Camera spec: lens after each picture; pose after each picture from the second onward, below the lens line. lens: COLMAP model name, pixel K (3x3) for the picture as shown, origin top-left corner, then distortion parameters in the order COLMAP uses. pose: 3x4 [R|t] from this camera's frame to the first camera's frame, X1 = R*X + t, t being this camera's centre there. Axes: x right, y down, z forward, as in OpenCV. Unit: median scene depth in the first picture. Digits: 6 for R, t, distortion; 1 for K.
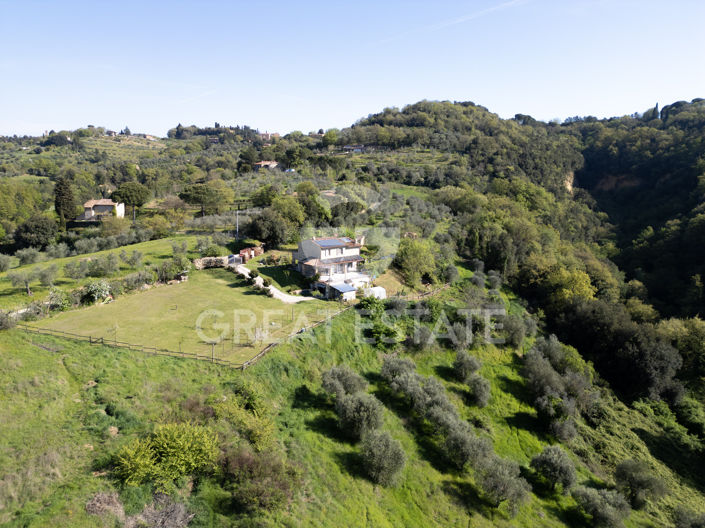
lens RADIAL K [[489.7, 0, 352.5], [0, 489.7, 264.0], [0, 0, 1]] dist [0.070964, -0.069995]
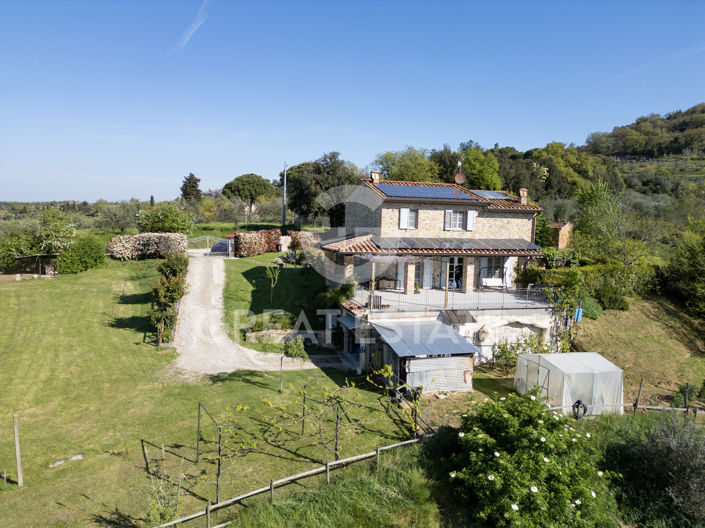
lens RADIAL K [[490.4, 0, 352.5], [0, 490.4, 264.0], [0, 0, 1]] dist [0.007905, 0.003047]
pose [[0.898102, 0.042238, -0.437754, 0.014902], [-0.084644, 0.993369, -0.077809, 0.009001], [0.431565, 0.106934, 0.895721, 0.207142]]
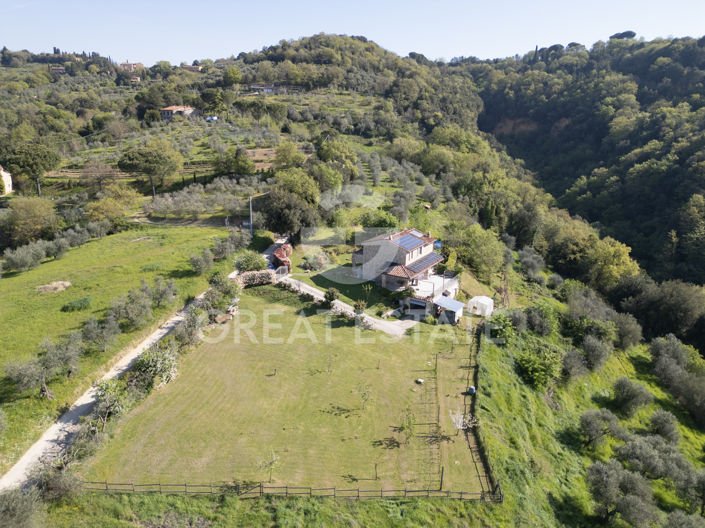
lens RADIAL K [[489.7, 0, 352.5], [0, 489.7, 264.0], [0, 0, 1]] dist [0.070964, -0.069995]
pose [[0.964371, -0.075194, 0.253642, -0.096707], [0.043676, 0.990852, 0.127688, -0.032233], [-0.260923, -0.112061, 0.958833, 0.082042]]
